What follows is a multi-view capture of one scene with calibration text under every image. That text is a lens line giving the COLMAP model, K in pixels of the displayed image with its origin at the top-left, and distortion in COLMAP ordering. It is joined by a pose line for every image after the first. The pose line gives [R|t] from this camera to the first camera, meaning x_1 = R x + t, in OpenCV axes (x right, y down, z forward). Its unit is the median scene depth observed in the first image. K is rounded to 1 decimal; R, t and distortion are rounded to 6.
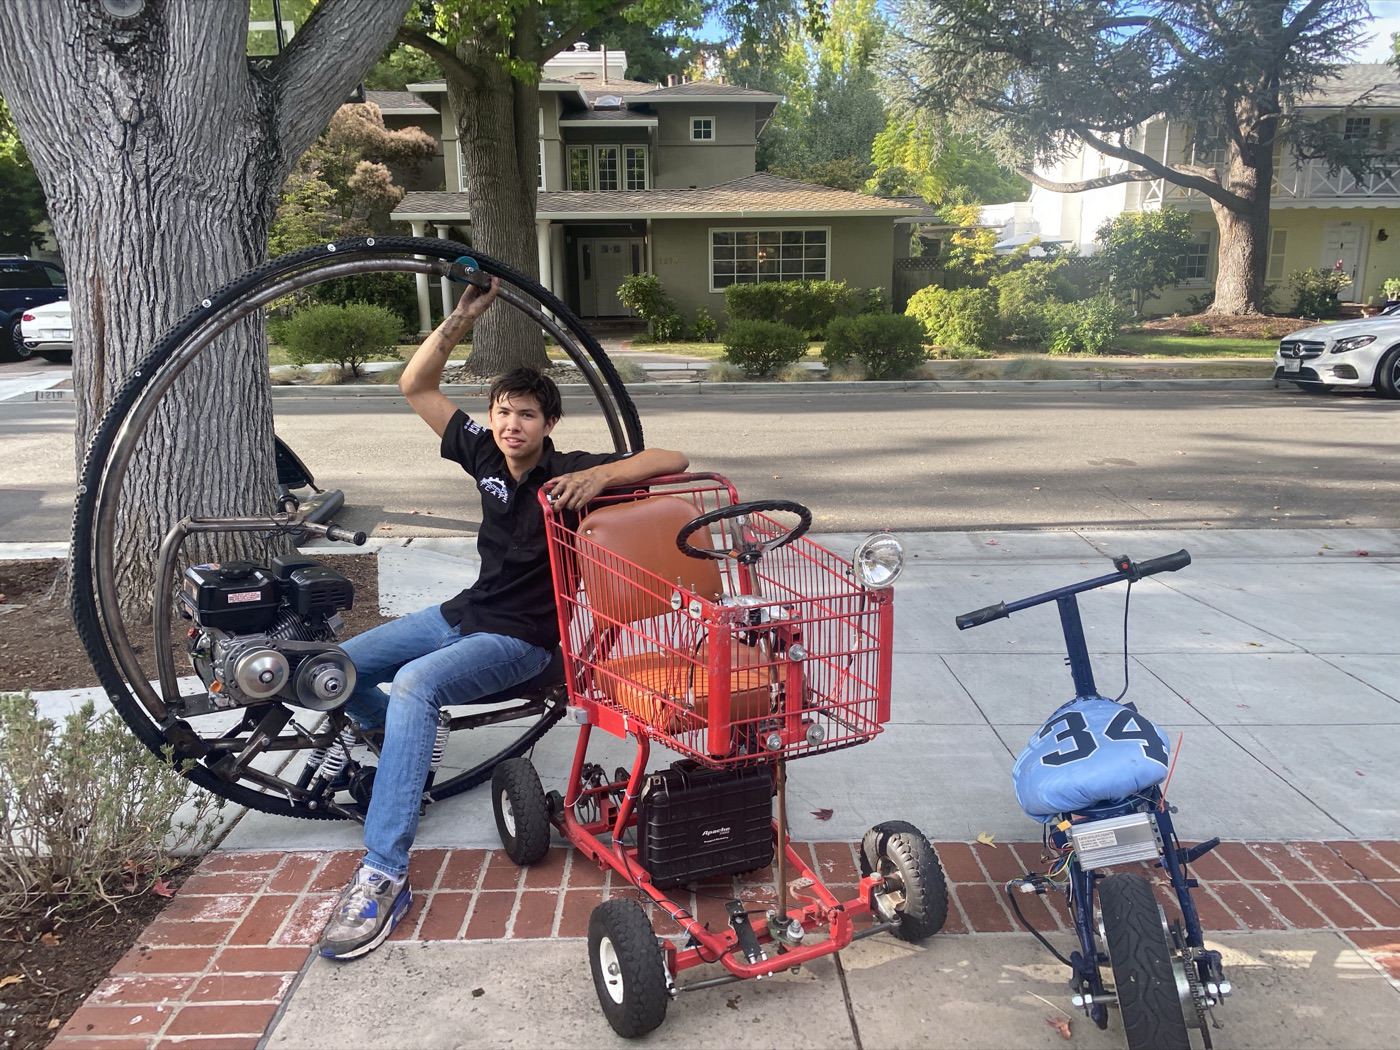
lens RADIAL K [[978.3, 0, 700.0], [0, 978.3, 525.0], [0, 0, 1]] dist [-0.002076, -0.004358]
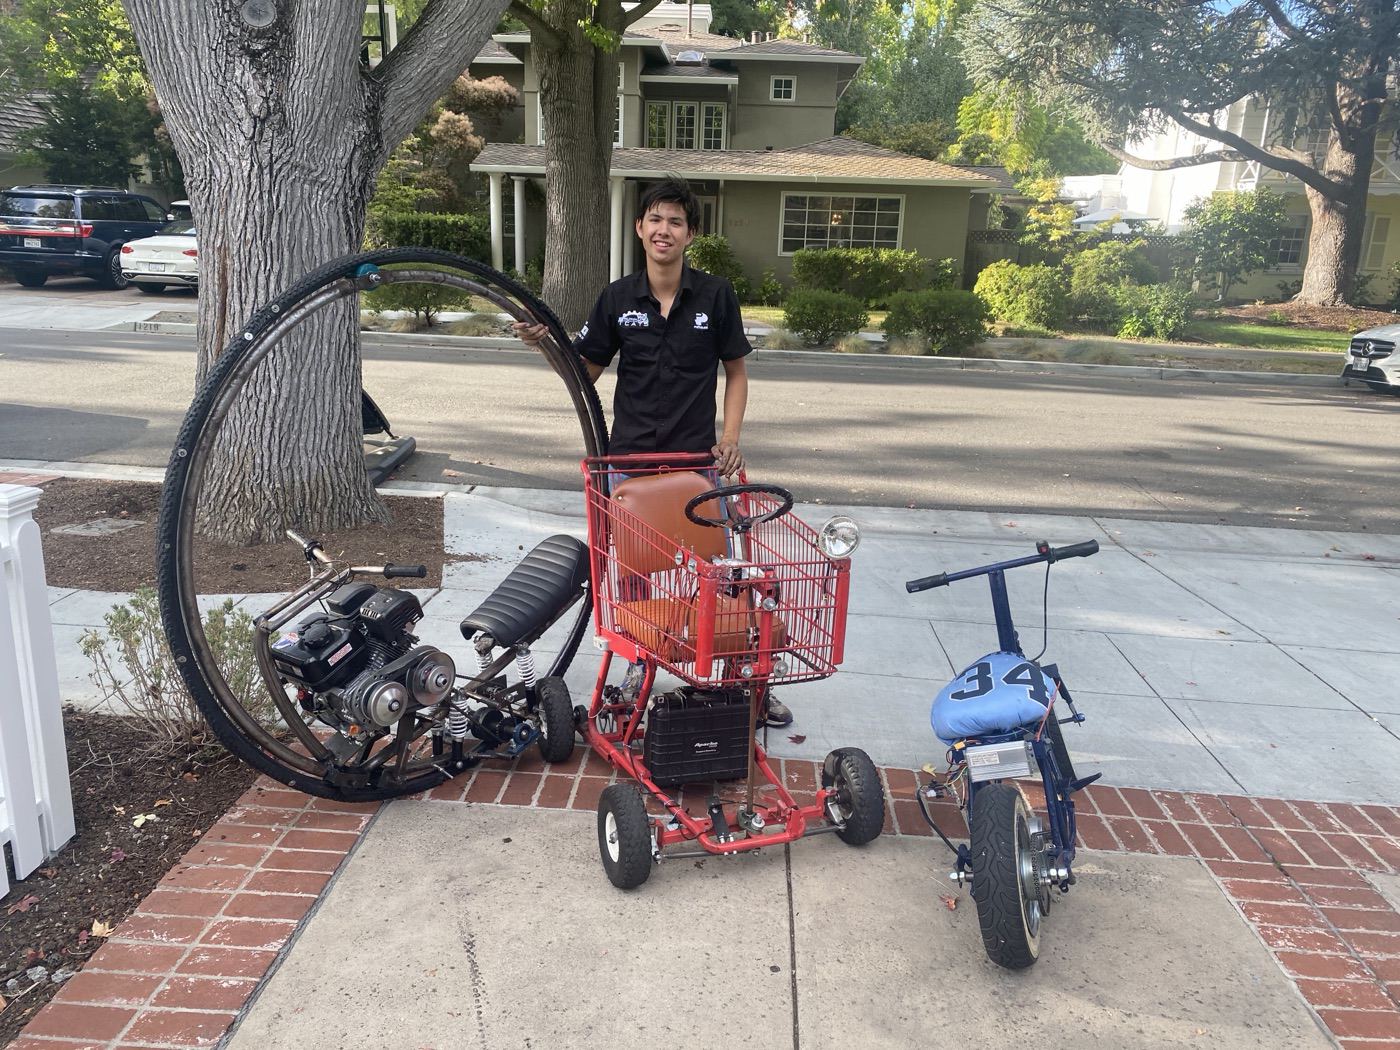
lens RADIAL K [[1033.0, 0, 697.7], [0, 1033.0, 502.5], [0, 0, 1]] dist [-0.000347, -0.000856]
pose [[0.995586, 0.064459, -0.068223, 0.037759], [-0.063165, 0.997783, 0.020959, -0.007843], [0.069423, -0.016557, 0.997450, -0.145690]]
